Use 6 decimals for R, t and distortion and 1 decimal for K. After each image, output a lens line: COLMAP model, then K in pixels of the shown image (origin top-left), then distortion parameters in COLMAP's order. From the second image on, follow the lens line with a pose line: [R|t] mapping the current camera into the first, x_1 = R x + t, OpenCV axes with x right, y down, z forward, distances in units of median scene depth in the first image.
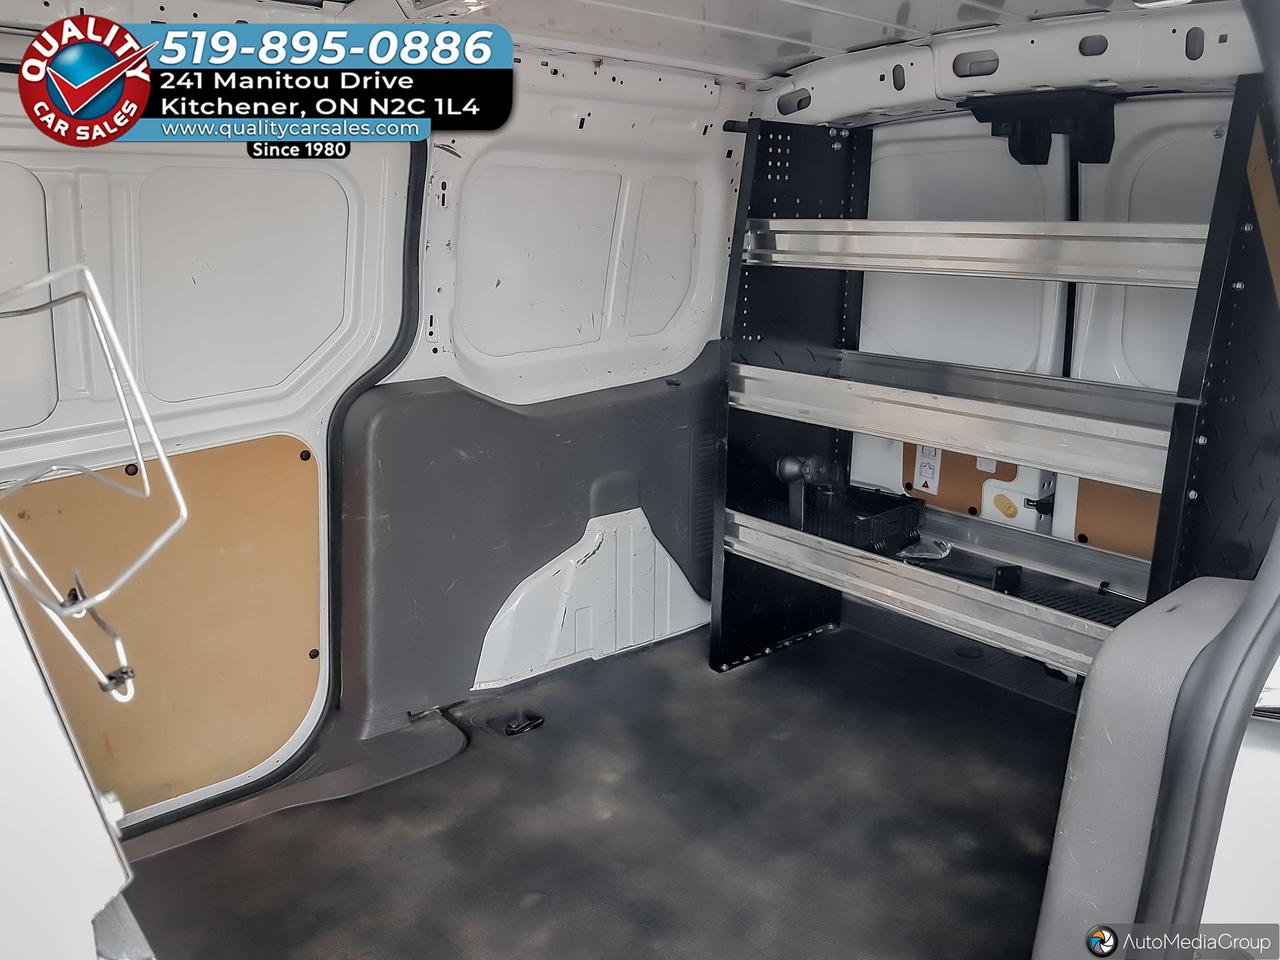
lens RADIAL K [[1026.4, 0, 640.0], [0, 1026.4, 480.0], [0, 0, 1]] dist [-0.005417, -0.001112]
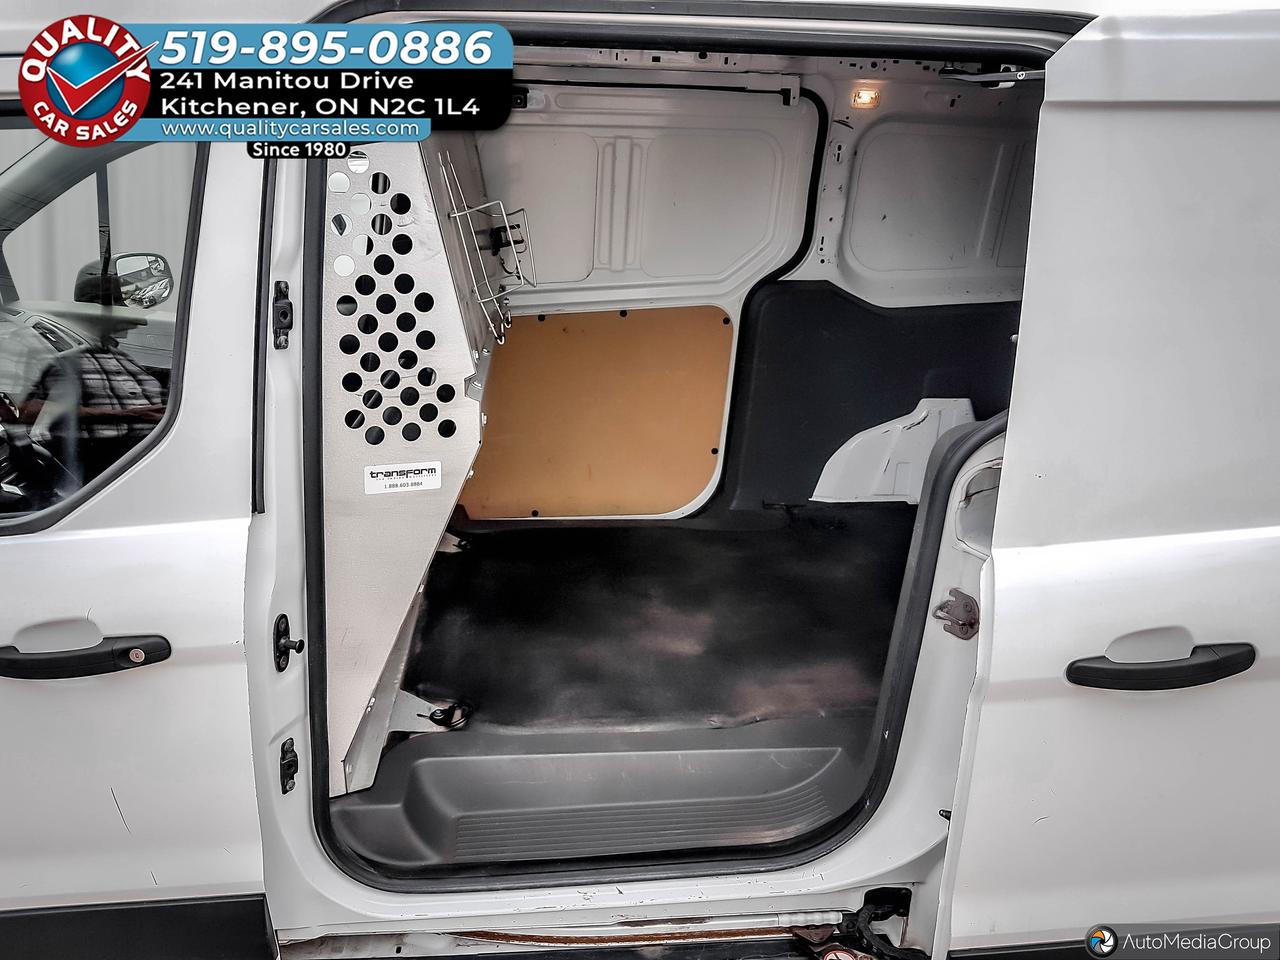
lens RADIAL K [[1026.4, 0, 640.0], [0, 1026.4, 480.0], [0, 0, 1]] dist [-0.005417, -0.001112]
pose [[0.832816, 0.202303, -0.515258, 0.403198], [-0.161520, 0.979129, 0.123364, 0.040186], [0.529461, -0.019515, 0.848110, -0.381693]]
